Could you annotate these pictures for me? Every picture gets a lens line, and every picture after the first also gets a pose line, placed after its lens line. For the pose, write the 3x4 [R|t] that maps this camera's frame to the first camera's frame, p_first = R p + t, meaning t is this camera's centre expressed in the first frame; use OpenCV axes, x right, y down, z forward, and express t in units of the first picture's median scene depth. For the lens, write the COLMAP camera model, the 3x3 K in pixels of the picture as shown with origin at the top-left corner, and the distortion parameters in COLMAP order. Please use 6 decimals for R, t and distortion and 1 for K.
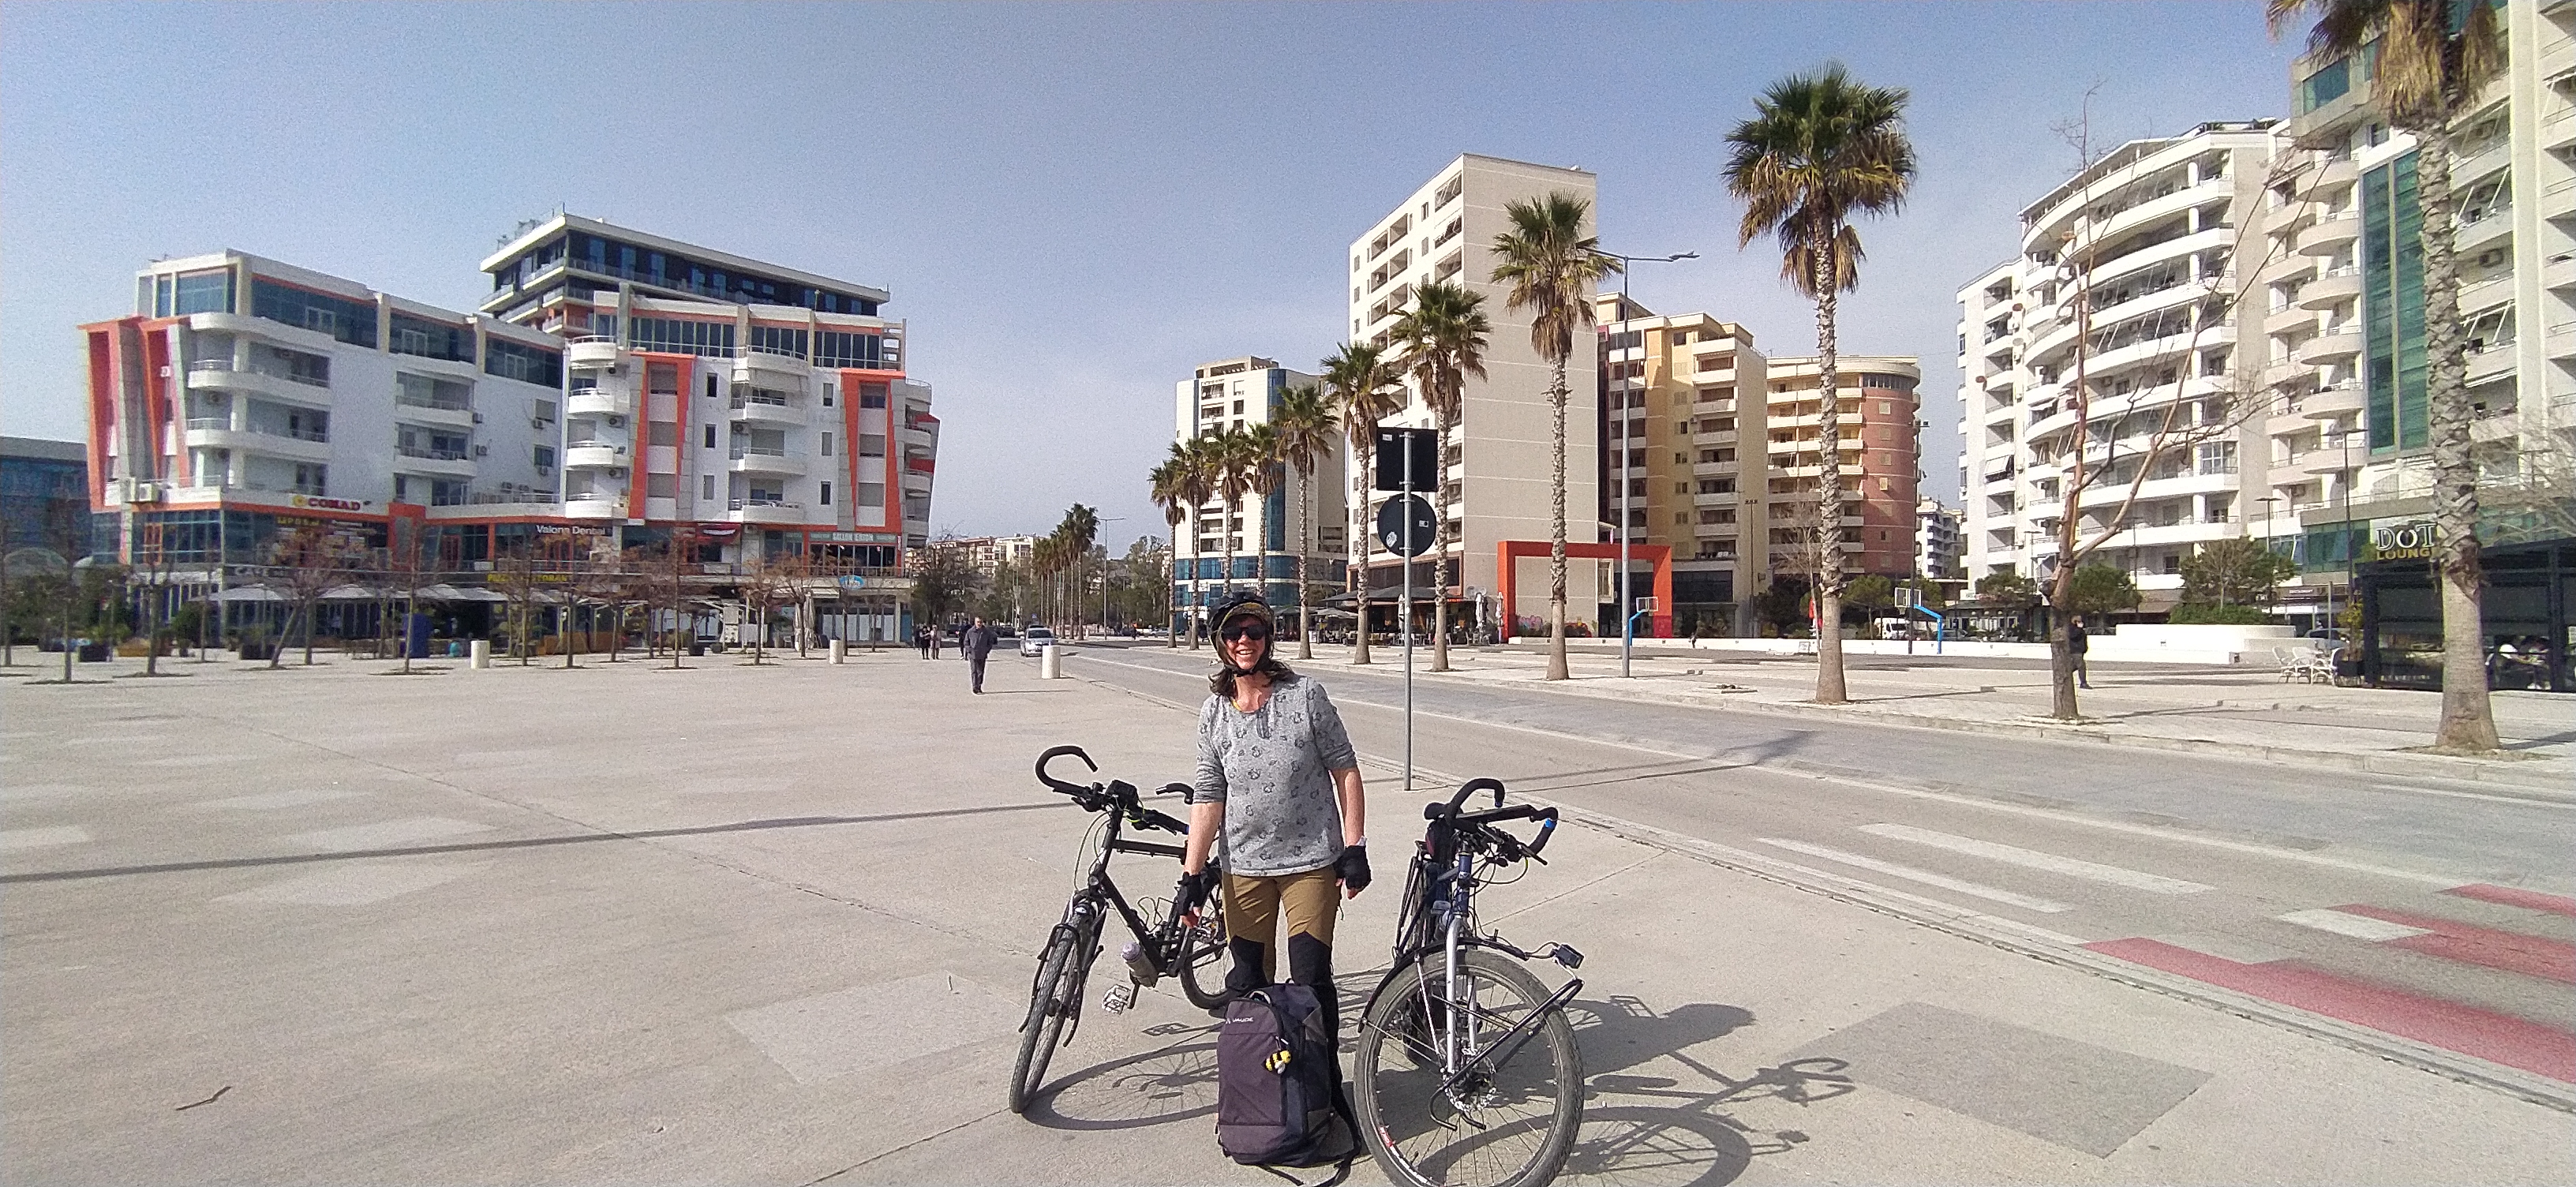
lens RADIAL K [[1177.2, 0, 1294.4], [0, 1177.2, 576.7], [0, 0, 1]] dist [-0.036947, 0.028535]
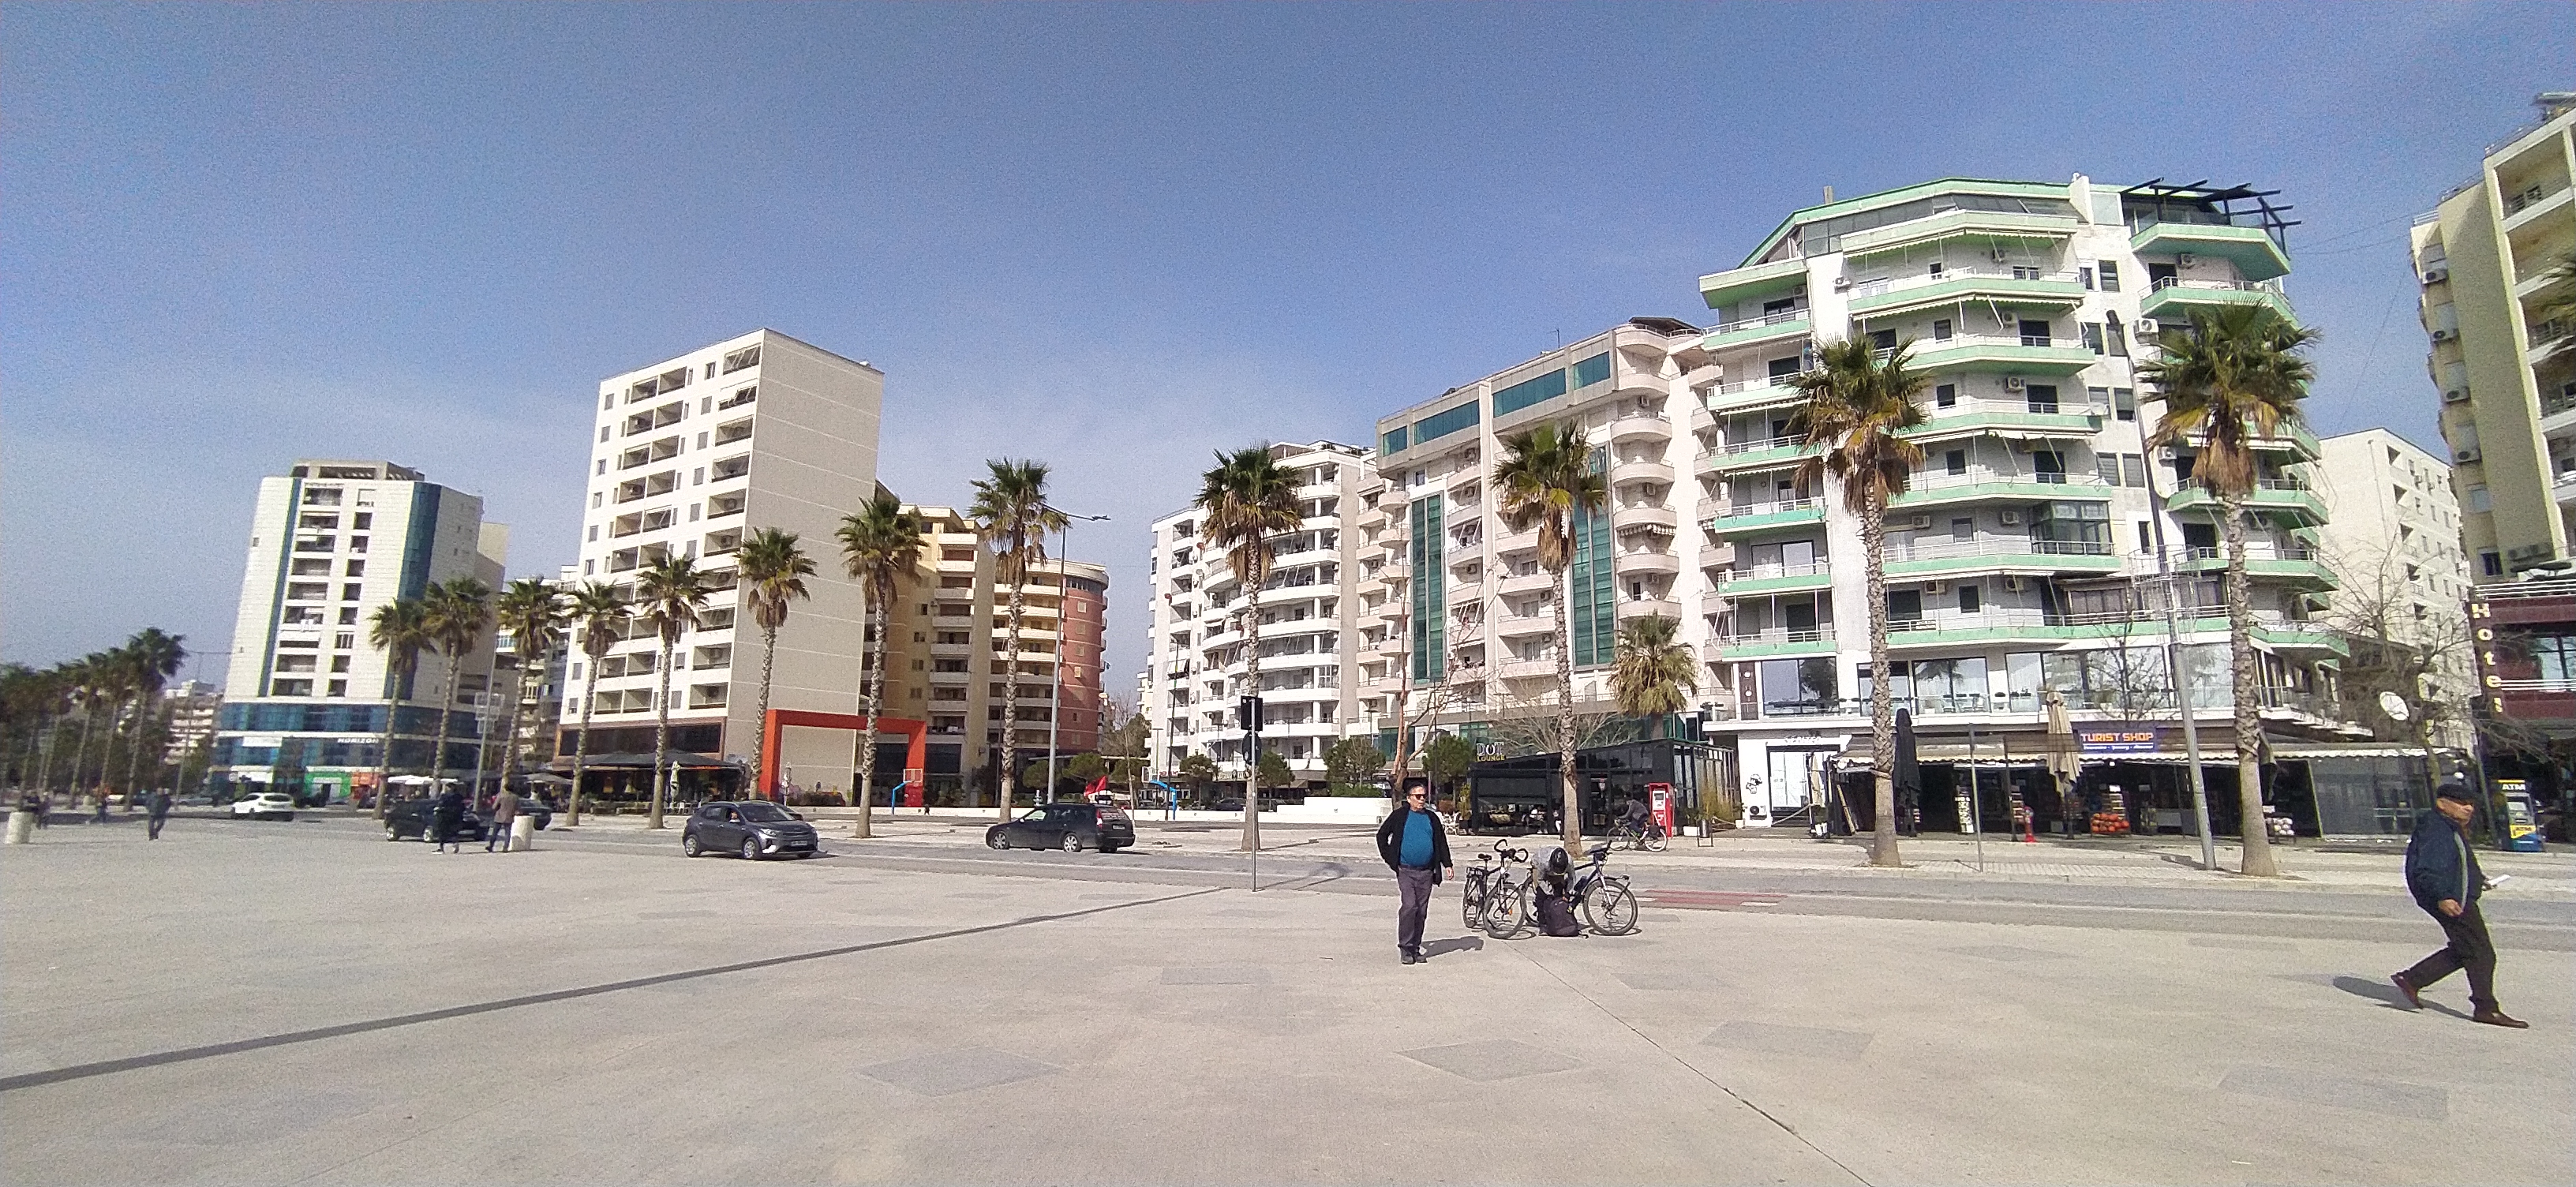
lens RADIAL K [[1159.2, 0, 1291.4], [0, 1159.2, 587.9], [0, 0, 1]] dist [-0.020359, 0.008826]
pose [[0.773788, 0.113875, 0.623124, -0.091815], [-0.029017, 0.989048, -0.144714, -0.002911], [-0.632779, 0.093897, 0.768618, -0.042468]]
